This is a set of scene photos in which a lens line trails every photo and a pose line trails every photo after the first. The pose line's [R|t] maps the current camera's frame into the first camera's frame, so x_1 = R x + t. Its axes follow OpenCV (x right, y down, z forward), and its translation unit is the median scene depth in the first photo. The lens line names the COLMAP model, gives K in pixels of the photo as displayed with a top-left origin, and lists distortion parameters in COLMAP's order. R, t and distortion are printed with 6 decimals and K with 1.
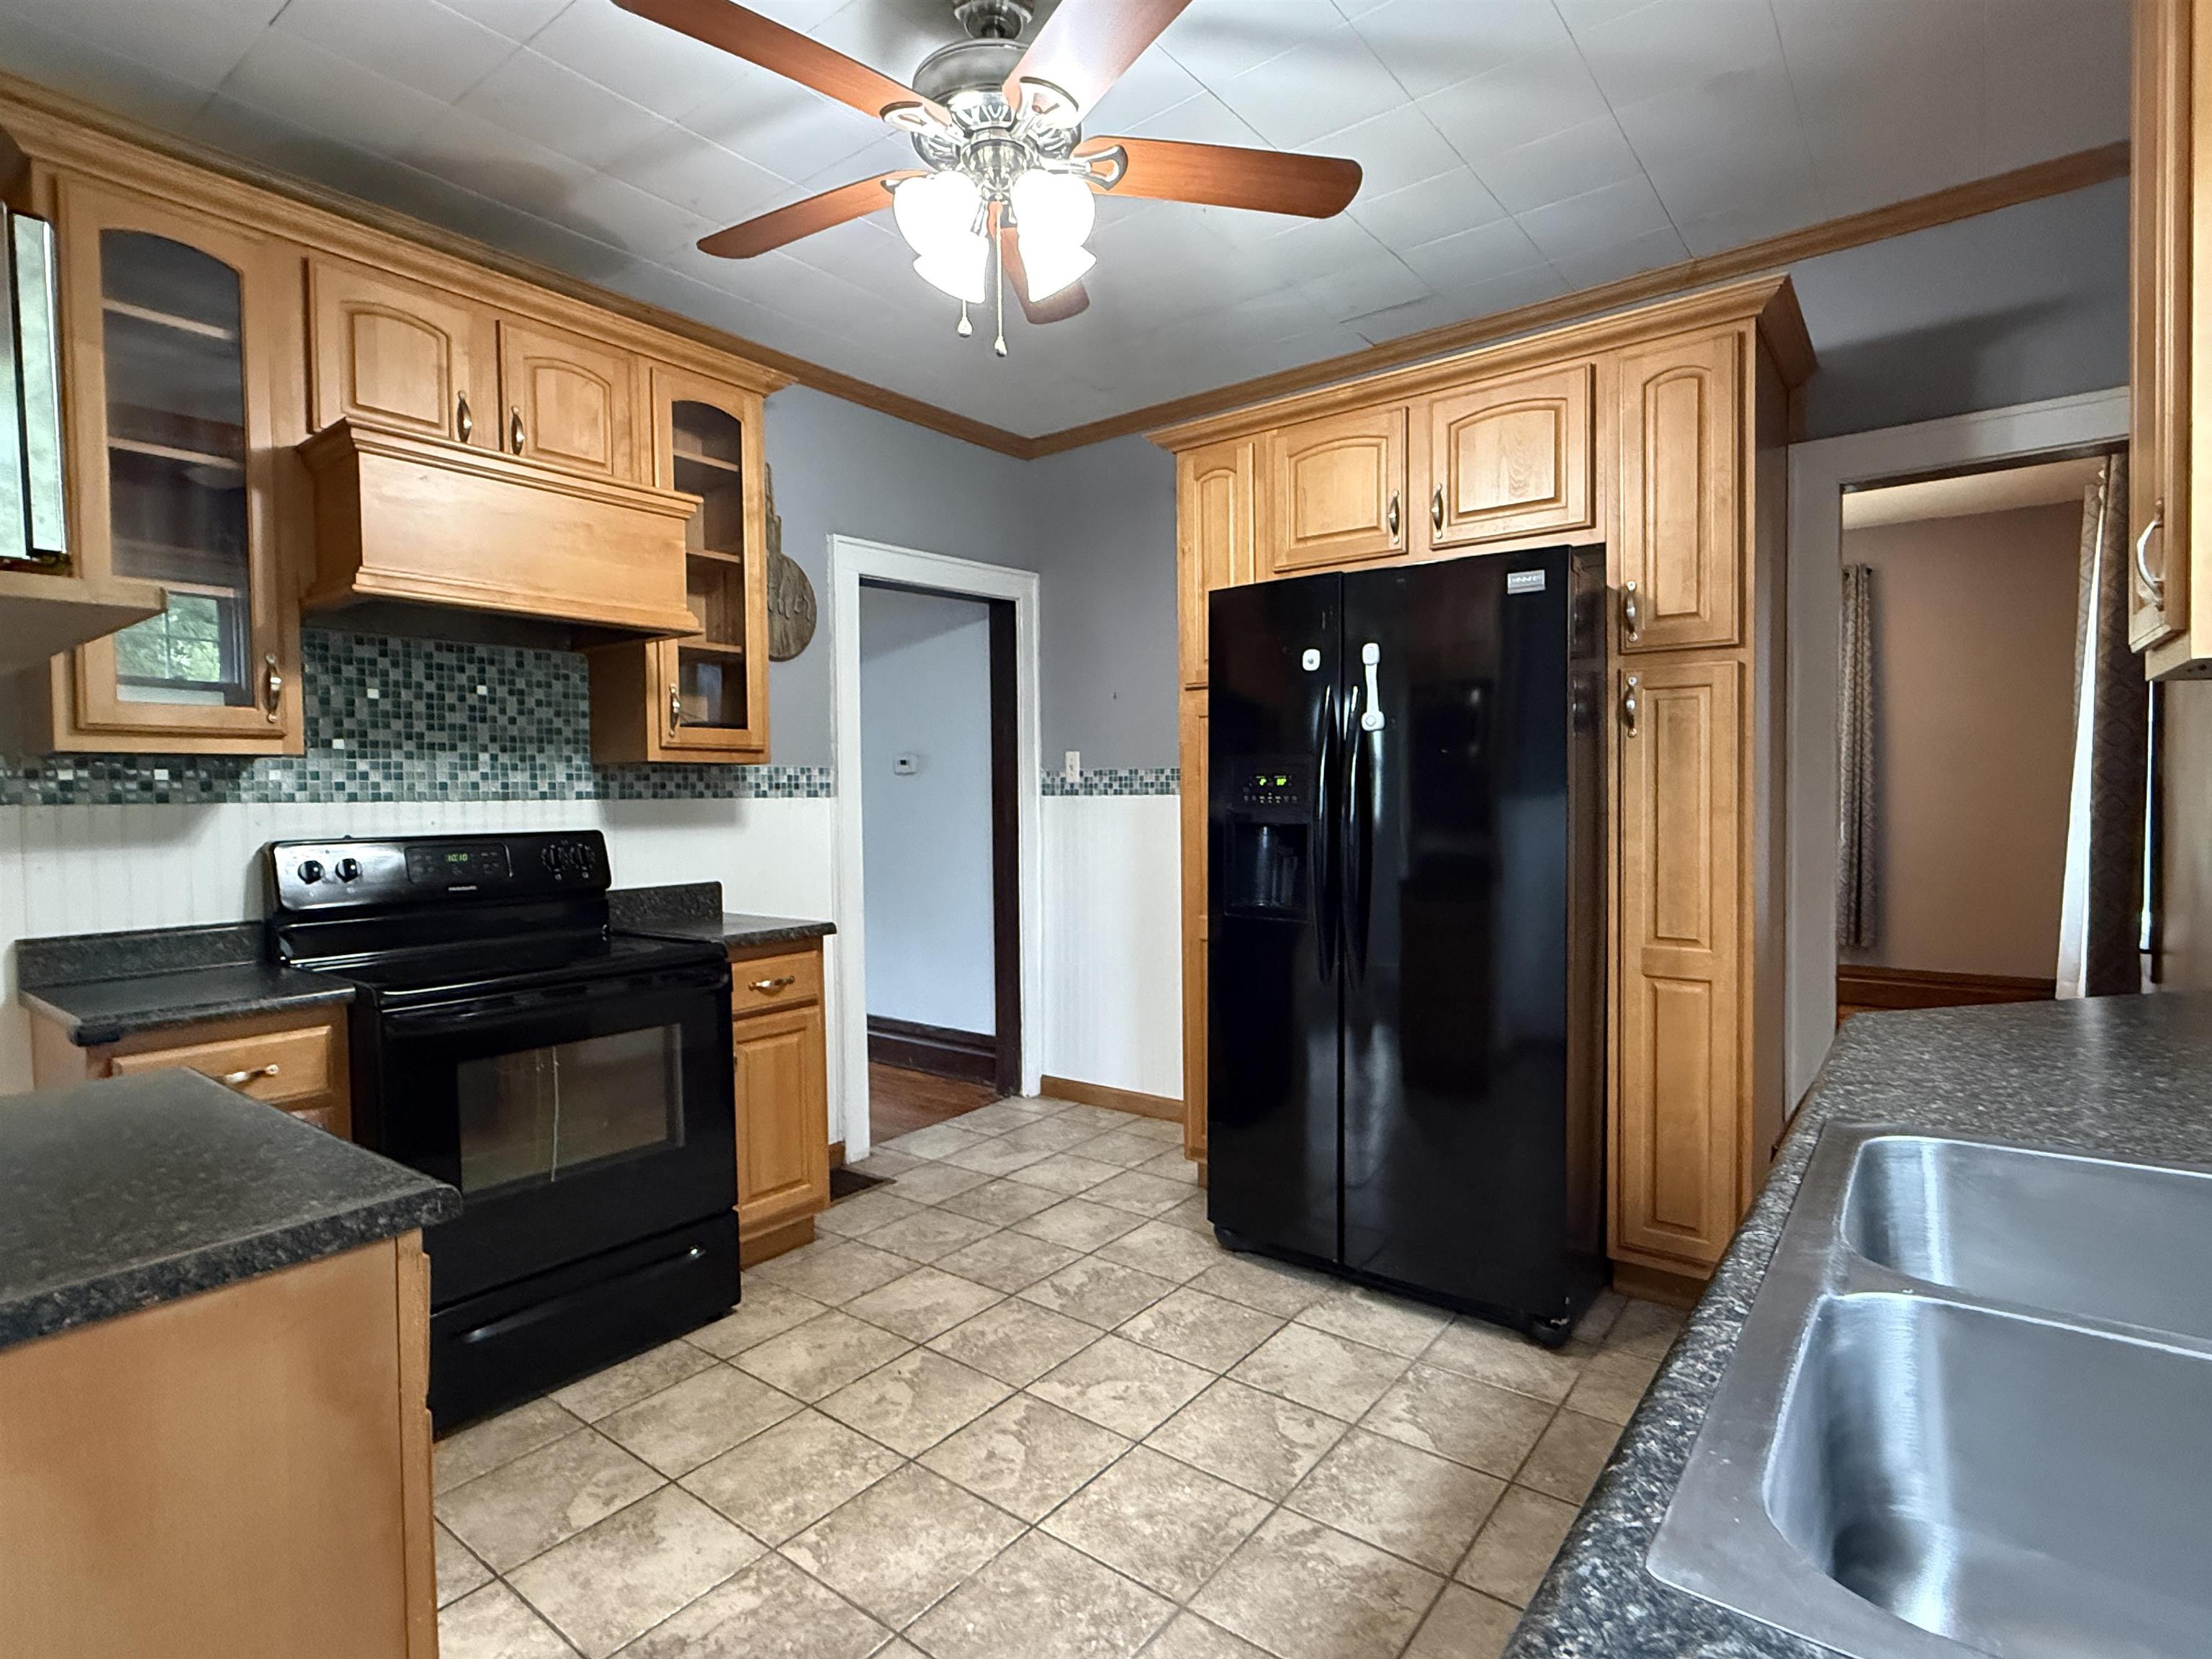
lens RADIAL K [[1105.8, 0, 1102.5], [0, 1105.8, 830.4], [0, 0, 1]] dist [-0.002241, 0.000851]
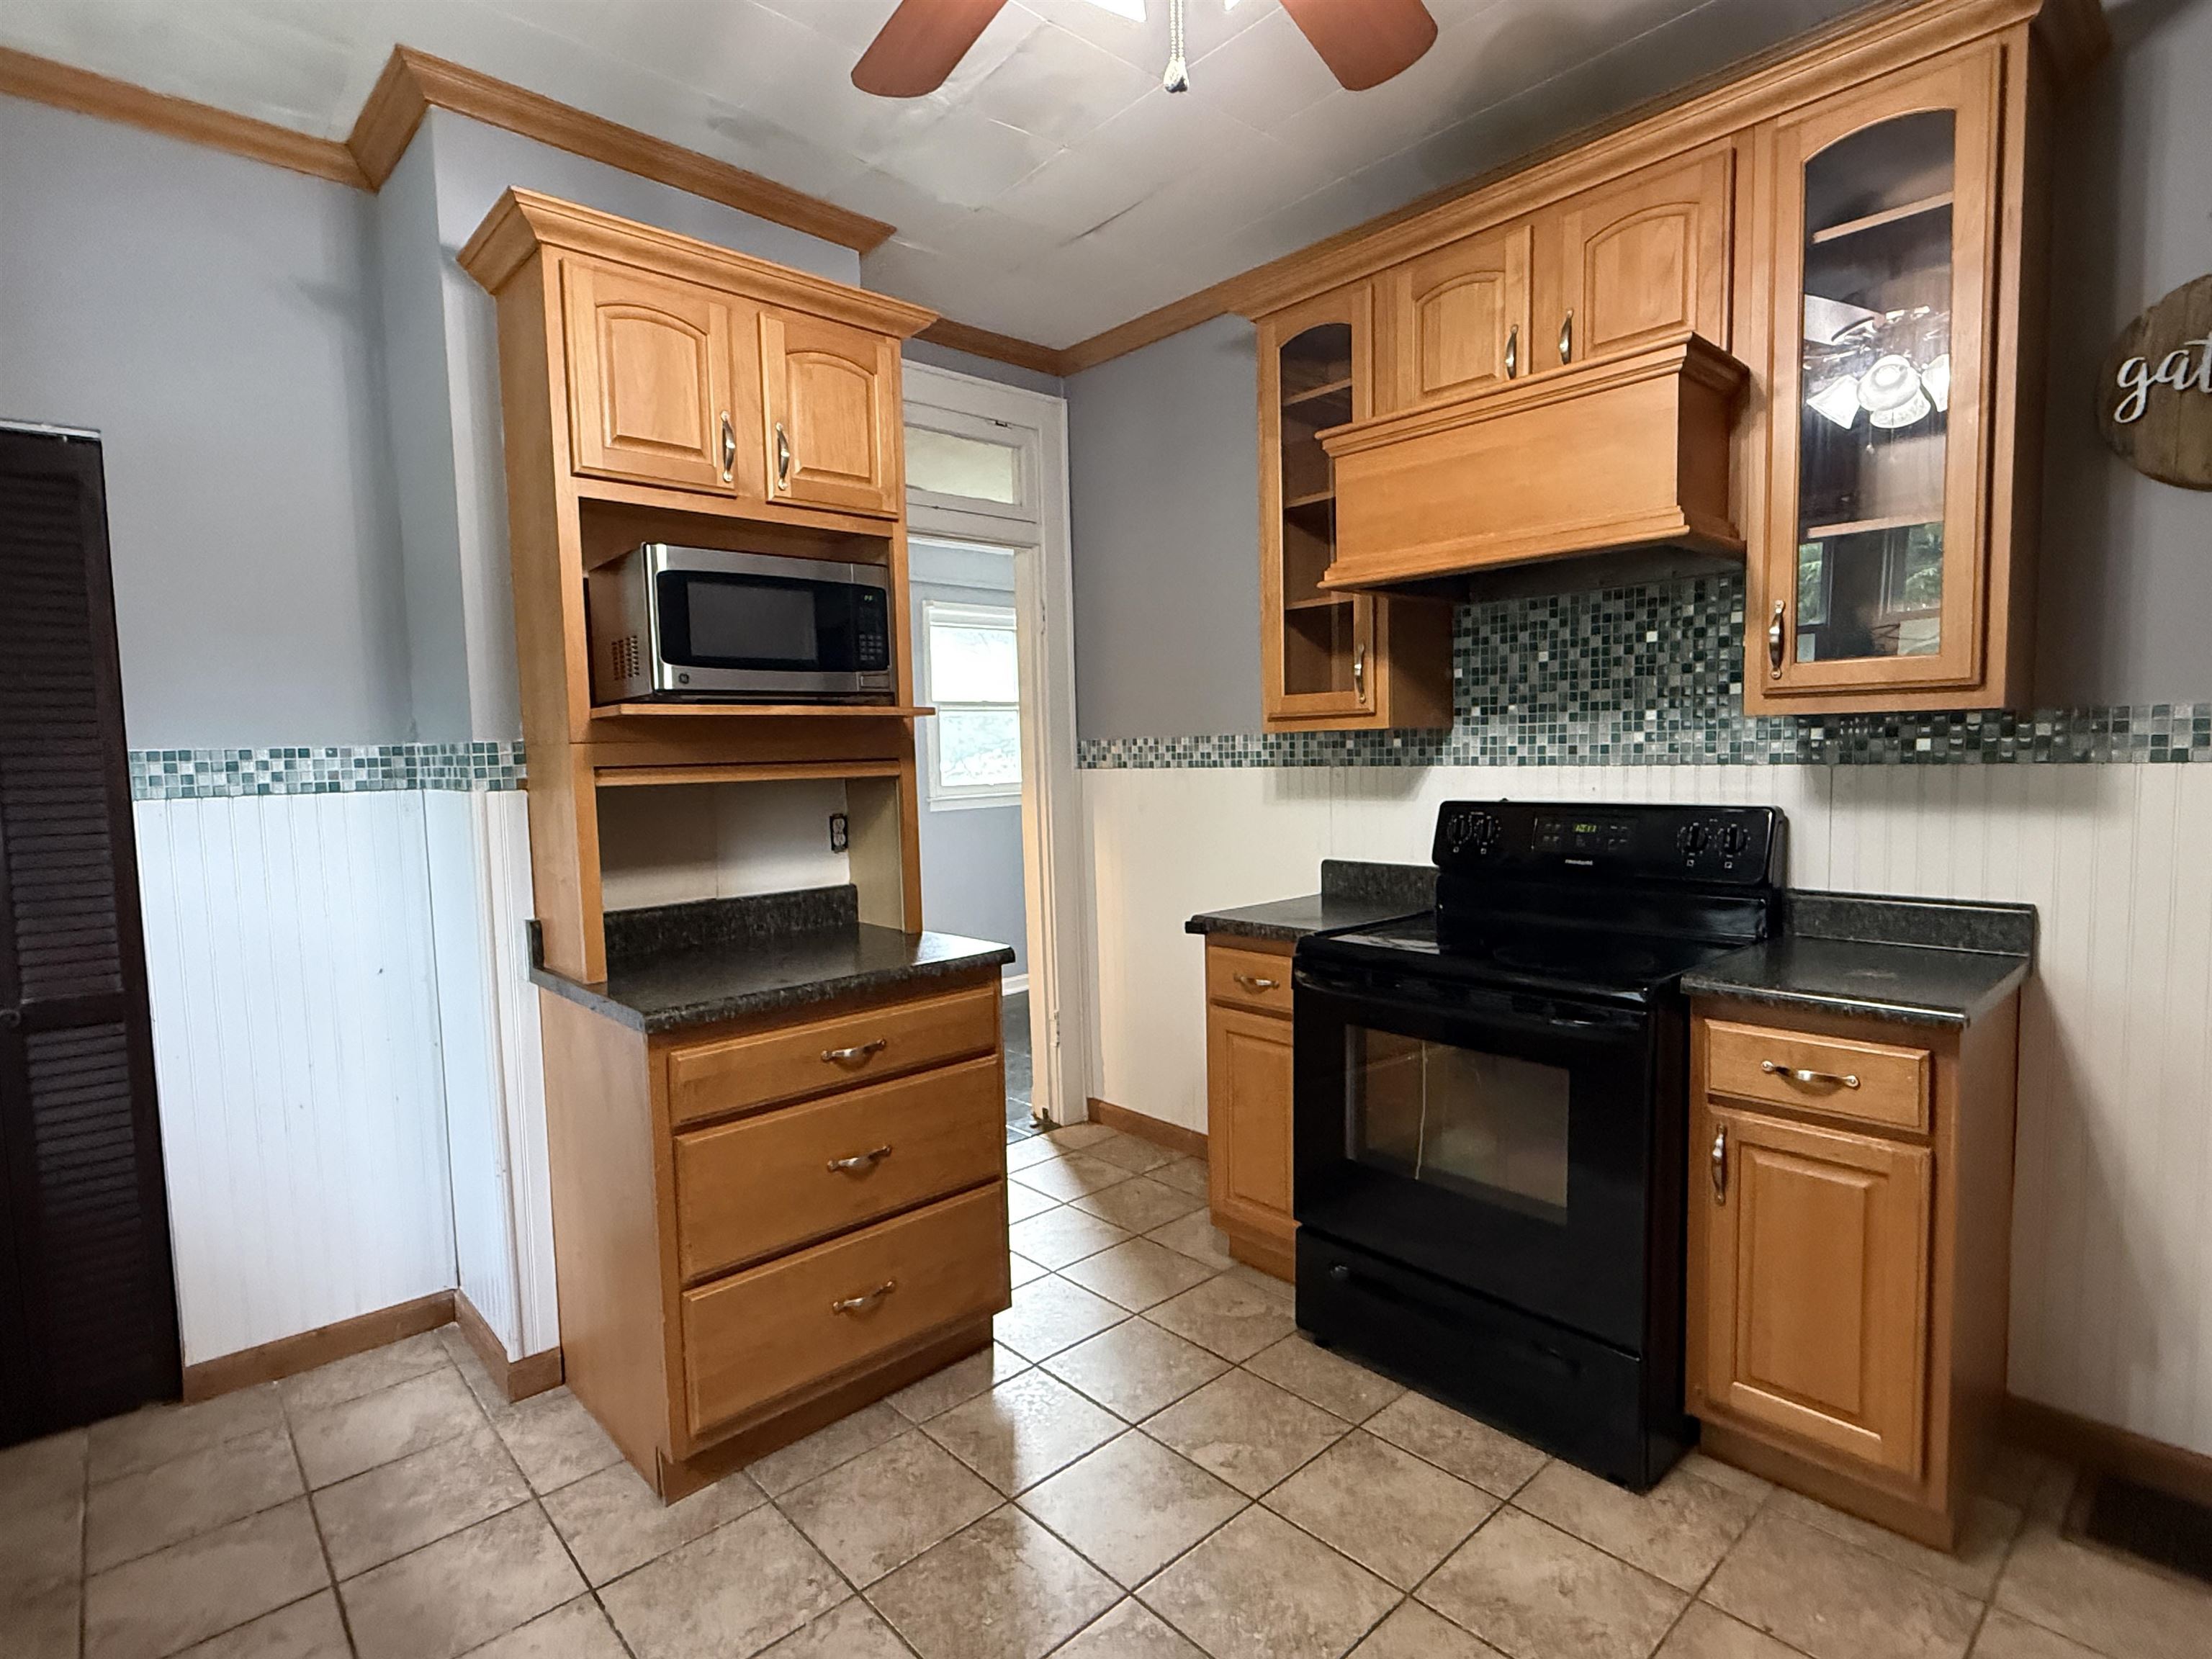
lens RADIAL K [[1105.8, 0, 1100.7], [0, 1105.8, 832.4], [0, 0, 1]] dist [-0.002241, 0.000851]
pose [[-0.170904, 0.092433, -0.980942, 0.374113], [-0.004405, 0.995508, 0.094573, -0.055250], [0.985278, 0.020484, -0.169729, 0.735048]]
